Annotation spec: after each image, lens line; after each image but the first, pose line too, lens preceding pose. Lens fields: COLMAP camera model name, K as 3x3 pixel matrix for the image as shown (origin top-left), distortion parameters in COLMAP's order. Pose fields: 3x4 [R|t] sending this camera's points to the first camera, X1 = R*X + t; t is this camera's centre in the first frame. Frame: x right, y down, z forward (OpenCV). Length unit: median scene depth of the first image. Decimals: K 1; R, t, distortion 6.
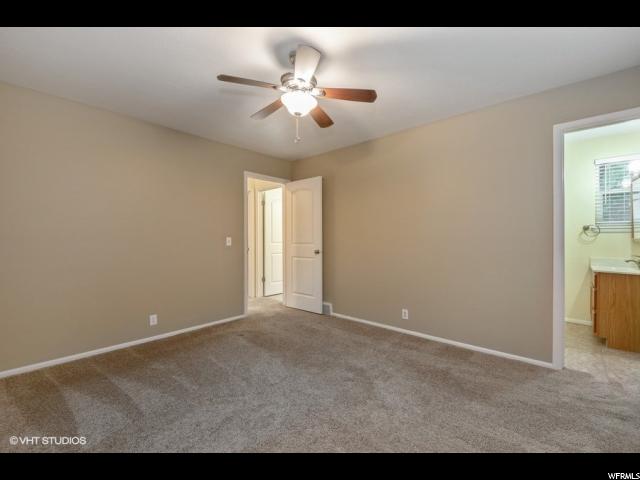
lens RADIAL K [[290.5, 0, 320.0], [0, 290.5, 240.0], [0, 0, 1]] dist [0.002331, -0.000196]
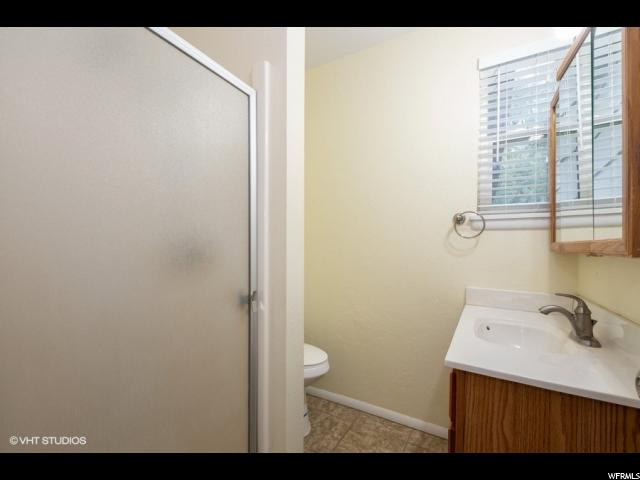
lens RADIAL K [[290.5, 0, 320.0], [0, 290.5, 240.0], [0, 0, 1]] dist [0.002331, -0.000196]
pose [[0.984067, -0.010246, 0.177503, 0.644633], [0.009152, 0.999934, 0.006979, -0.015244], [-0.177562, -0.005243, 0.984096, 0.622910]]
